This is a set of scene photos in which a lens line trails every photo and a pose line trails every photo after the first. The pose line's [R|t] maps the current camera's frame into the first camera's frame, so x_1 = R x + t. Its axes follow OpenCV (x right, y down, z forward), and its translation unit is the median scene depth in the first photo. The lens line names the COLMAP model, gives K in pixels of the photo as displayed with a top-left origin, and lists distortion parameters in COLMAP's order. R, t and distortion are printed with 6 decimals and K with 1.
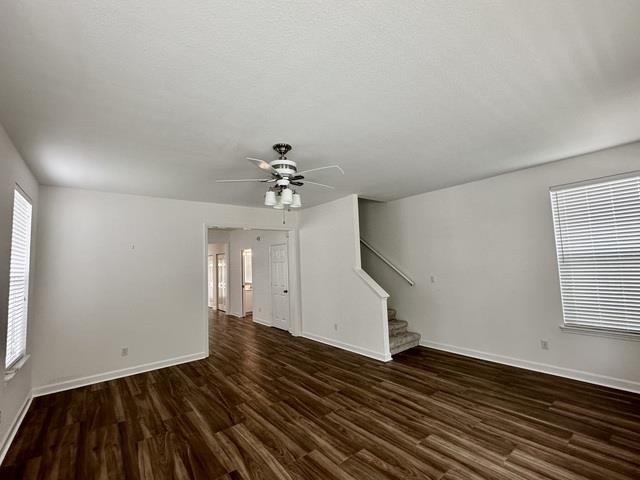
lens RADIAL K [[280.7, 0, 320.3], [0, 280.7, 239.0], [0, 0, 1]] dist [0.001181, -0.001924]
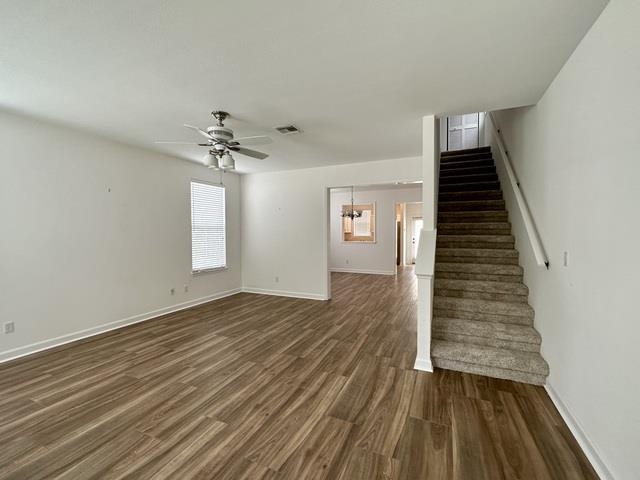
lens RADIAL K [[280.7, 0, 319.8], [0, 280.7, 238.9], [0, 0, 1]] dist [0.001181, -0.001924]
pose [[0.462683, 0.061222, -0.884408, 0.943683], [0.063408, 0.992772, 0.101895, 0.063099], [0.884254, -0.103223, 0.455457, 0.707390]]
